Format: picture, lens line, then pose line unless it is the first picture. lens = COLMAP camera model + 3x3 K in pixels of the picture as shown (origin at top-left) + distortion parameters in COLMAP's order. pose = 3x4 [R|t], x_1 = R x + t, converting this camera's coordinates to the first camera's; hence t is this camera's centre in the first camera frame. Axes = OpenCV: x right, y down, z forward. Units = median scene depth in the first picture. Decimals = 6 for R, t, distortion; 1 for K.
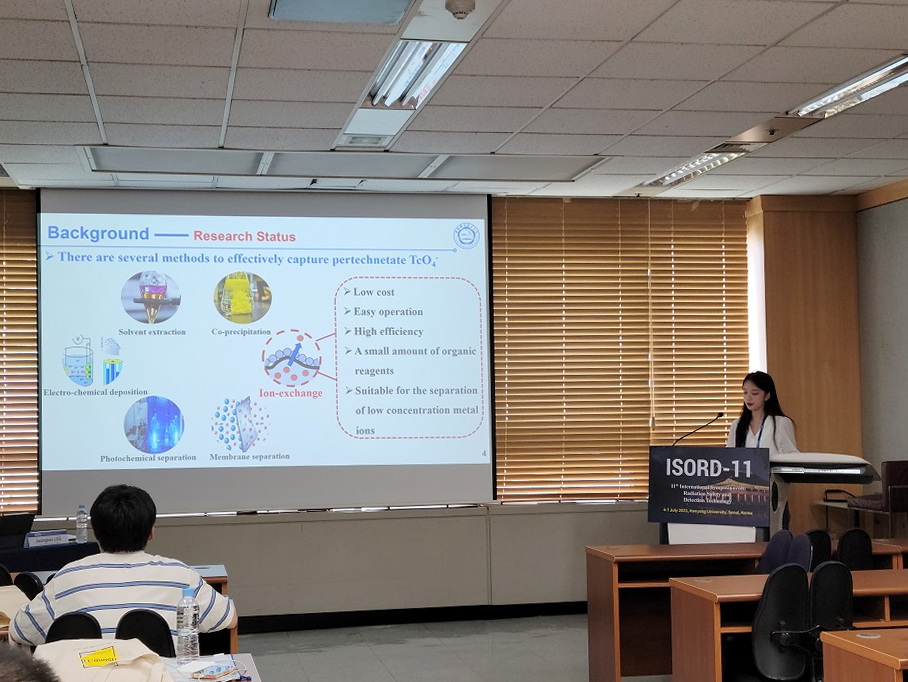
lens RADIAL K [[1409.3, 0, 456.8], [0, 1409.3, 345.1], [0, 0, 1]] dist [0.070504, 0.003327]
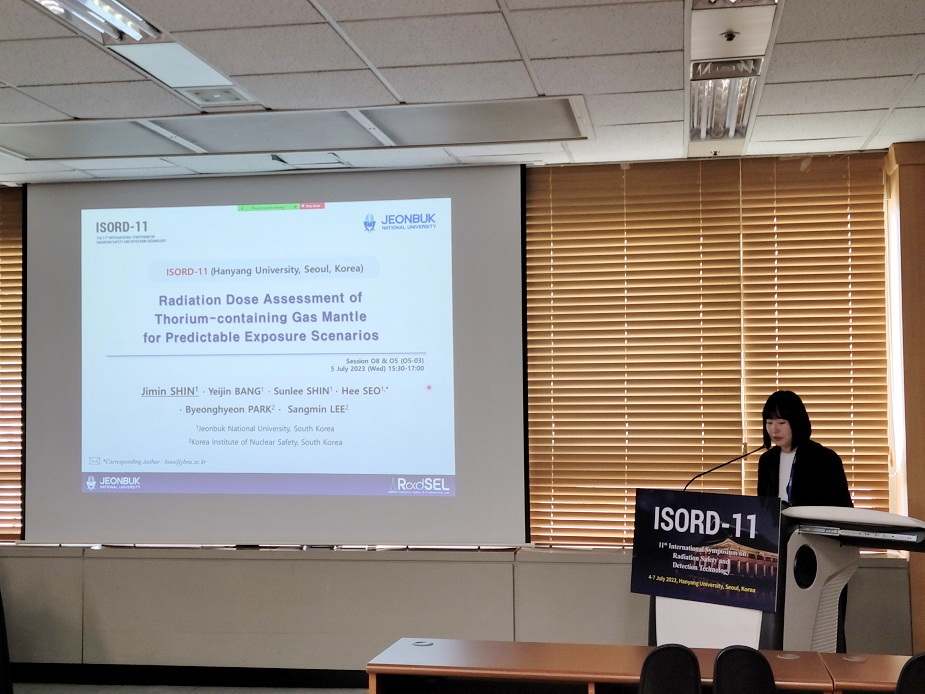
lens RADIAL K [[1326.2, 0, 437.9], [0, 1326.2, 349.3], [0, 0, 1]] dist [0.076700, -0.034190]
pose [[0.932853, -0.007493, -0.360180, 0.246396], [0.009125, 0.999954, 0.002831, -0.003331], [0.360143, -0.005928, 0.932878, 0.267931]]
